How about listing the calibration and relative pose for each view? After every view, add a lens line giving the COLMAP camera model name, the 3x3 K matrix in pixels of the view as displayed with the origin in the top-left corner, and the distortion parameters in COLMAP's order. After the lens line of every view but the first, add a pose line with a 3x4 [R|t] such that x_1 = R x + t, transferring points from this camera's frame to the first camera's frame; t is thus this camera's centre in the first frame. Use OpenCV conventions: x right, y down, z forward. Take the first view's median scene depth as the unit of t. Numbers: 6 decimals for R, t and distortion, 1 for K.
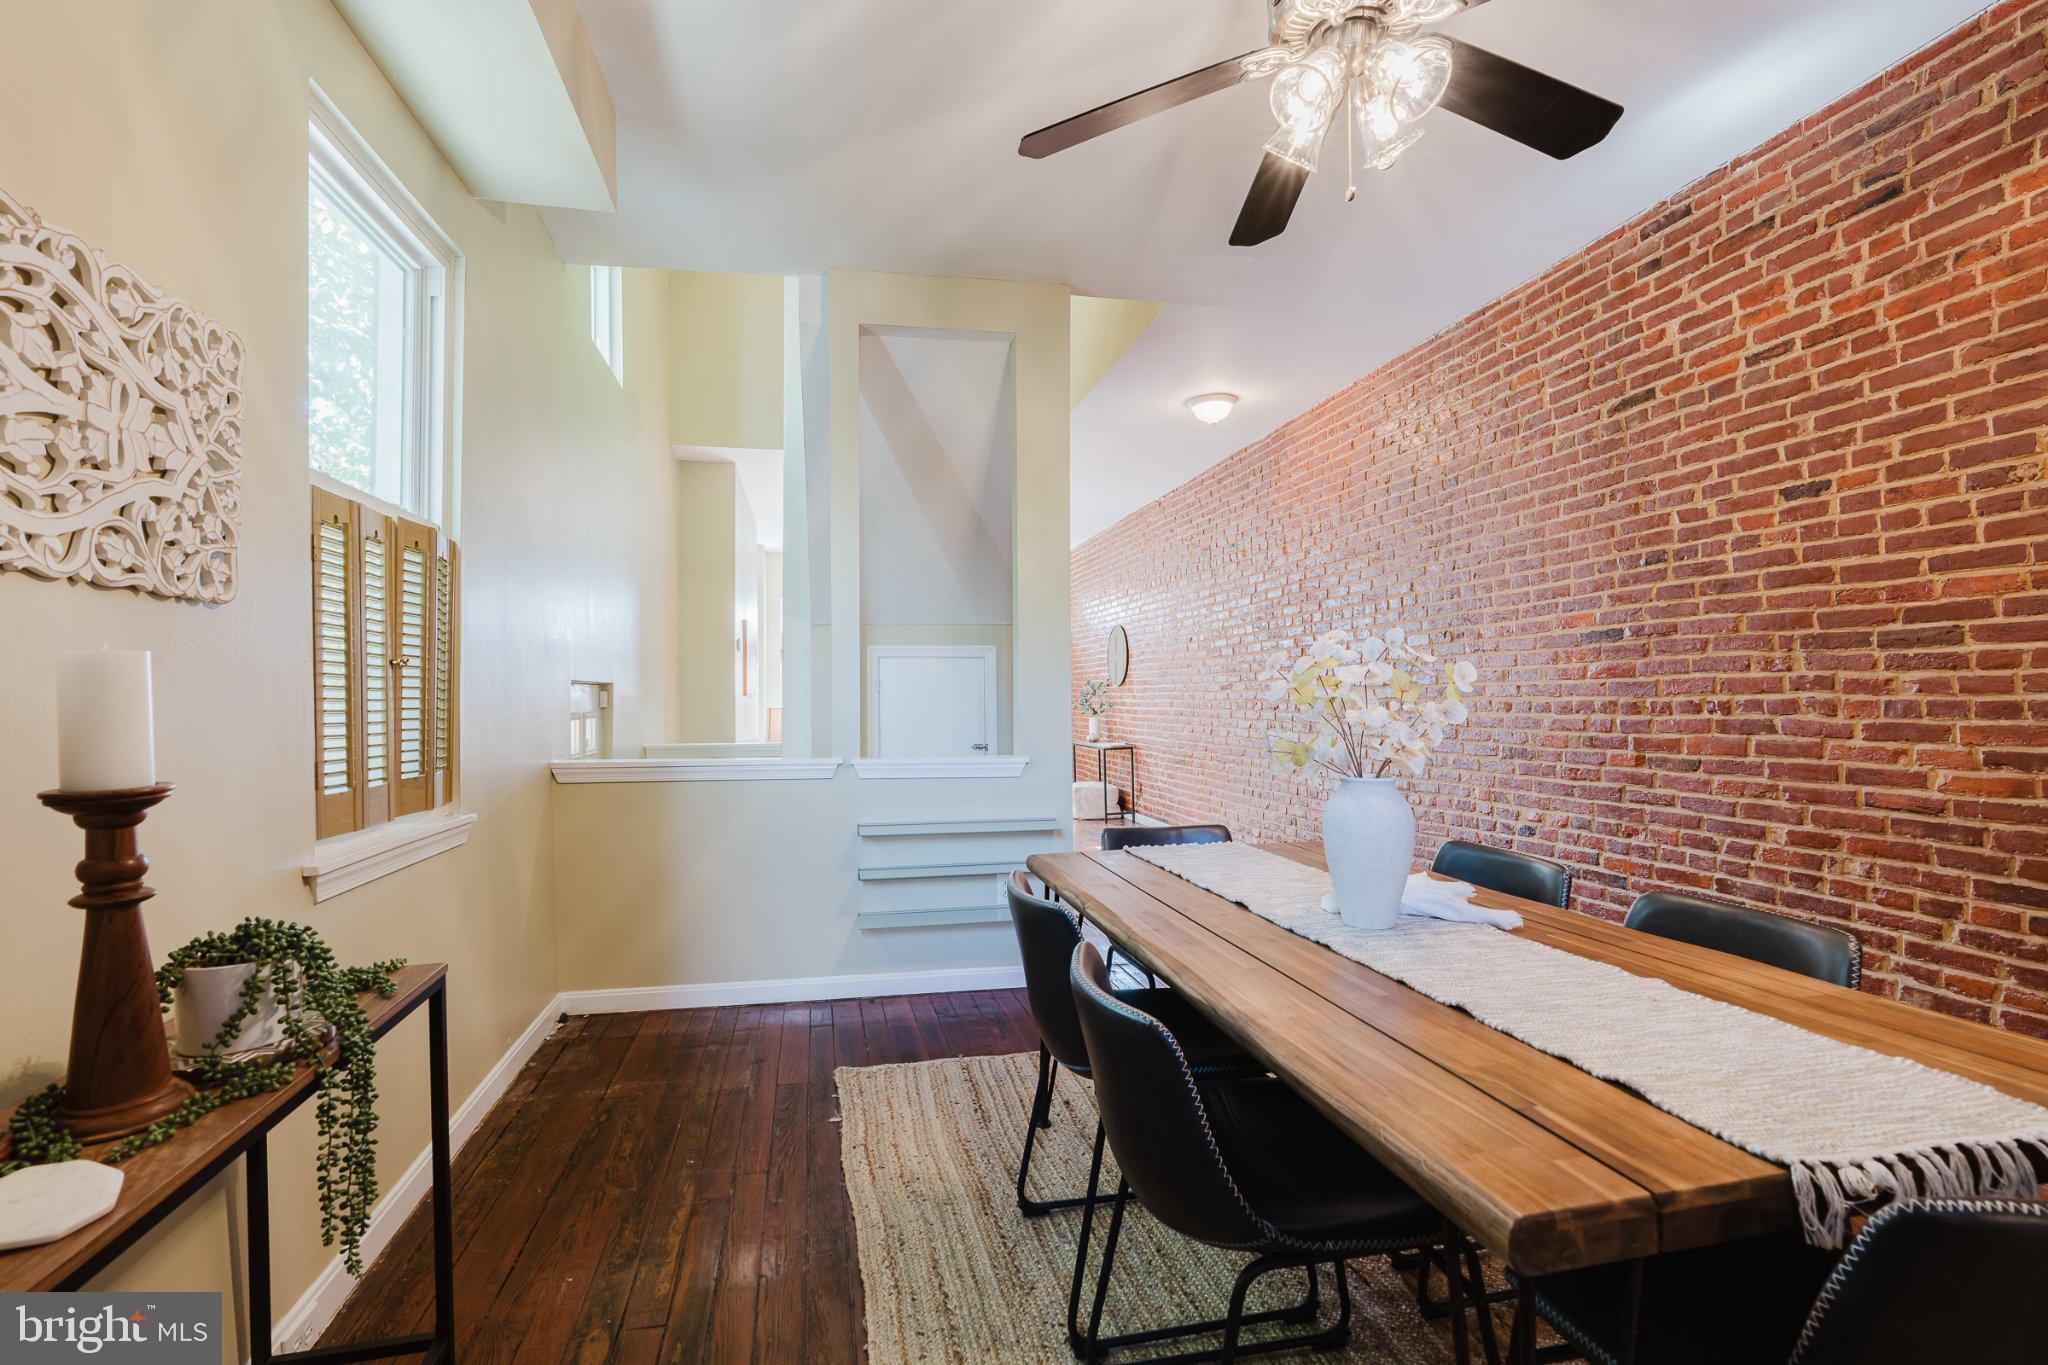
lens RADIAL K [[931.3, 0, 1024.0], [0, 931.3, 682.5], [0, 0, 1]] dist [-0.006517, 0.000036]
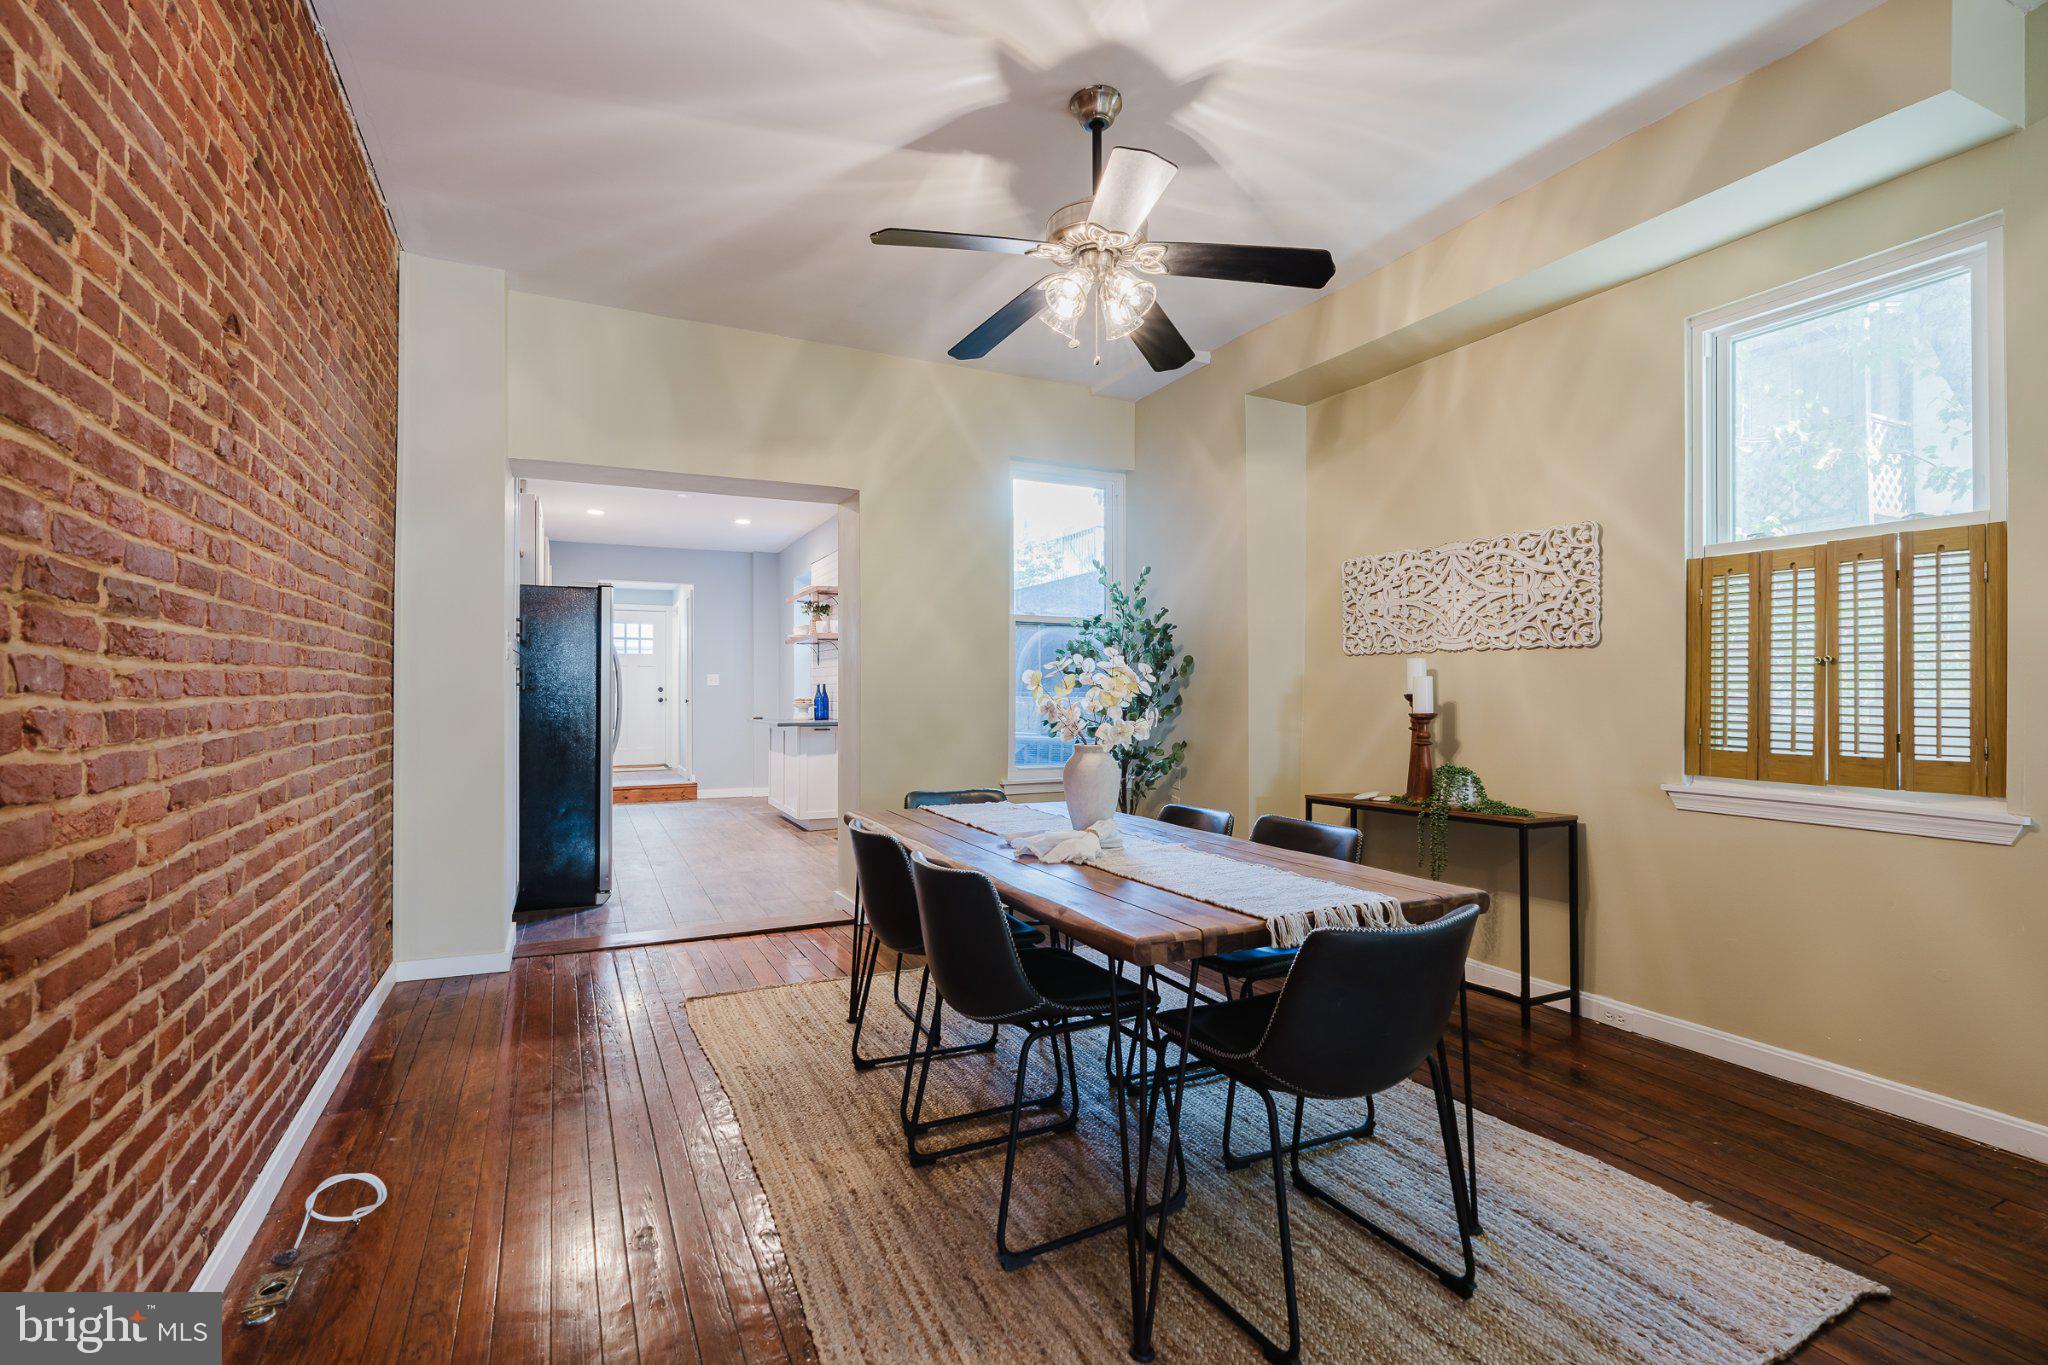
lens RADIAL K [[931.3, 0, 1024.0], [0, 931.3, 682.5], [0, 0, 1]] dist [-0.006517, 0.000036]
pose [[-0.970447, 0.006858, -0.241218, 0.826331], [0.011917, 0.999738, -0.019518, 0.024728], [0.241022, -0.021816, -0.970275, 2.408776]]
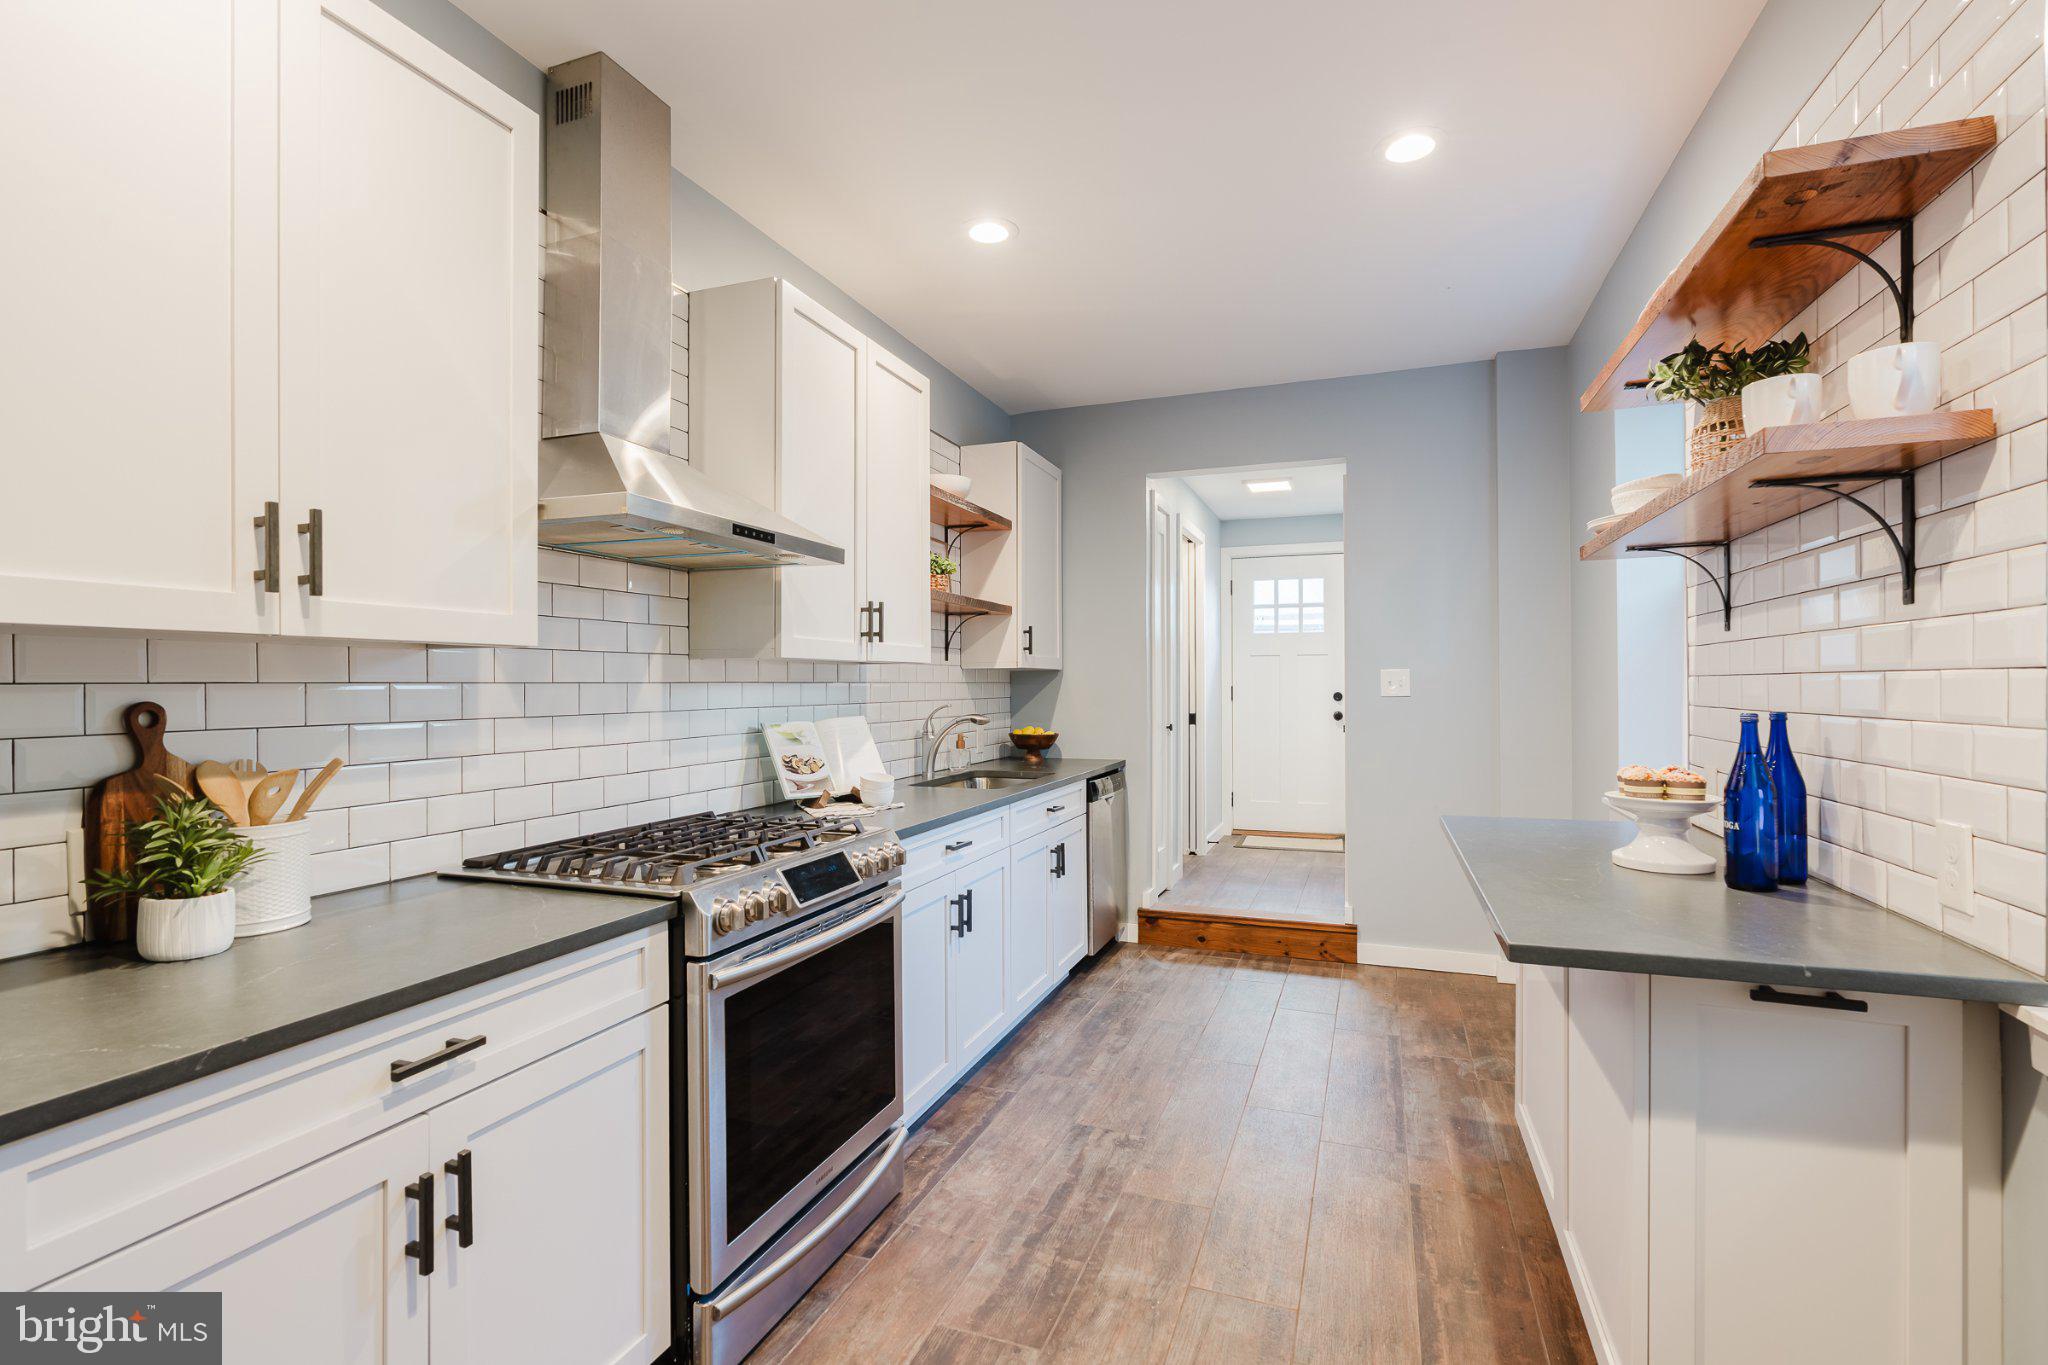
lens RADIAL K [[951.7, 0, 1024.0], [0, 951.7, 682.5], [0, 0, 1]] dist [-0.001660, 0.000154]
pose [[-0.845710, 0.012155, 0.533504, 0.806892], [0.003974, 0.999856, -0.016481, -0.090926], [-0.533627, -0.011818, -0.845637, -1.108816]]
